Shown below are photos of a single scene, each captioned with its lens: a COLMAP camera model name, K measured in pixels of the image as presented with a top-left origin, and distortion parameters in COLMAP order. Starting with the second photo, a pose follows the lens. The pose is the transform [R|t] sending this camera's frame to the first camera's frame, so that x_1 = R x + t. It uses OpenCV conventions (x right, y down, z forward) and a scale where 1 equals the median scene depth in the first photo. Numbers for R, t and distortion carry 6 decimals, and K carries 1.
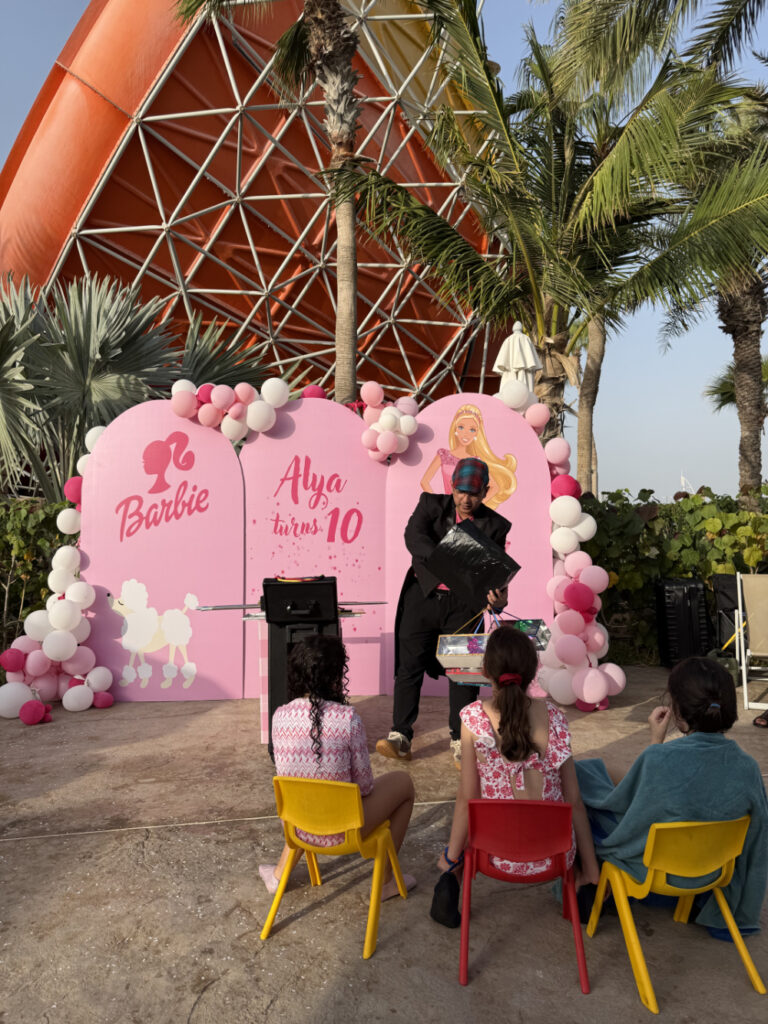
lens RADIAL K [[718.2, 0, 386.5], [0, 718.2, 484.6], [0, 0, 1]] dist [0.069836, -0.178563]
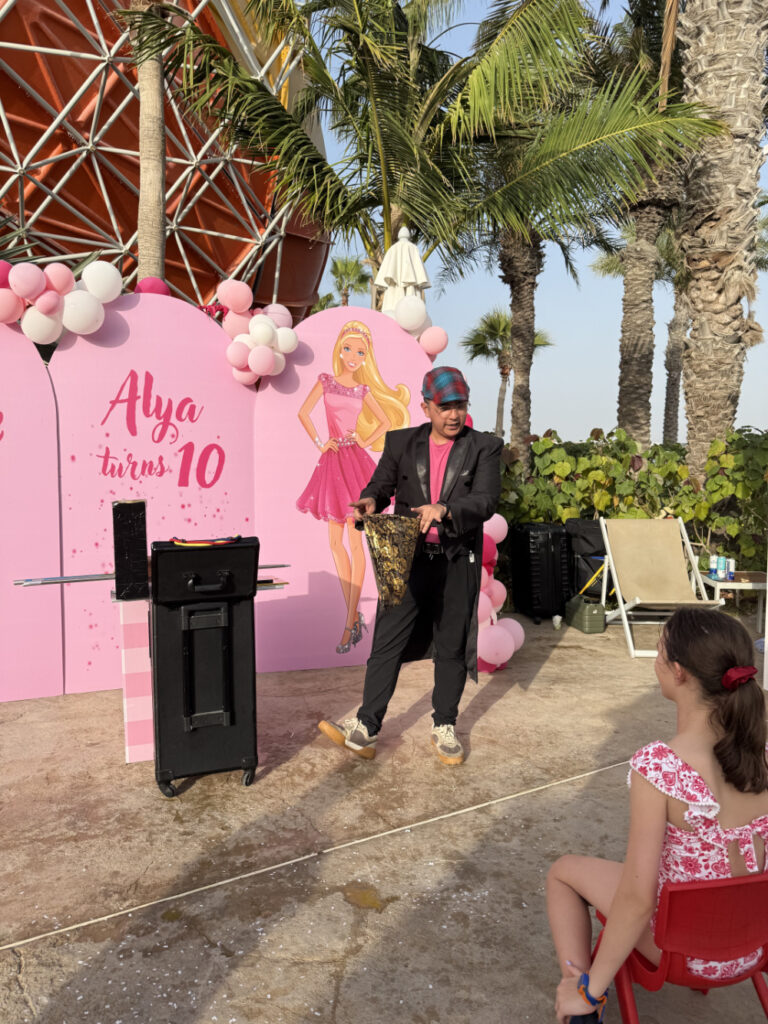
lens RADIAL K [[715.6, 0, 384.4], [0, 715.6, 491.6], [0, 0, 1]] dist [0.010052, -0.035582]
pose [[0.937423, 0.000820, 0.348191, -0.139473], [-0.033693, 0.995518, 0.088366, 0.010003], [-0.346558, -0.094568, 0.933249, 0.200742]]
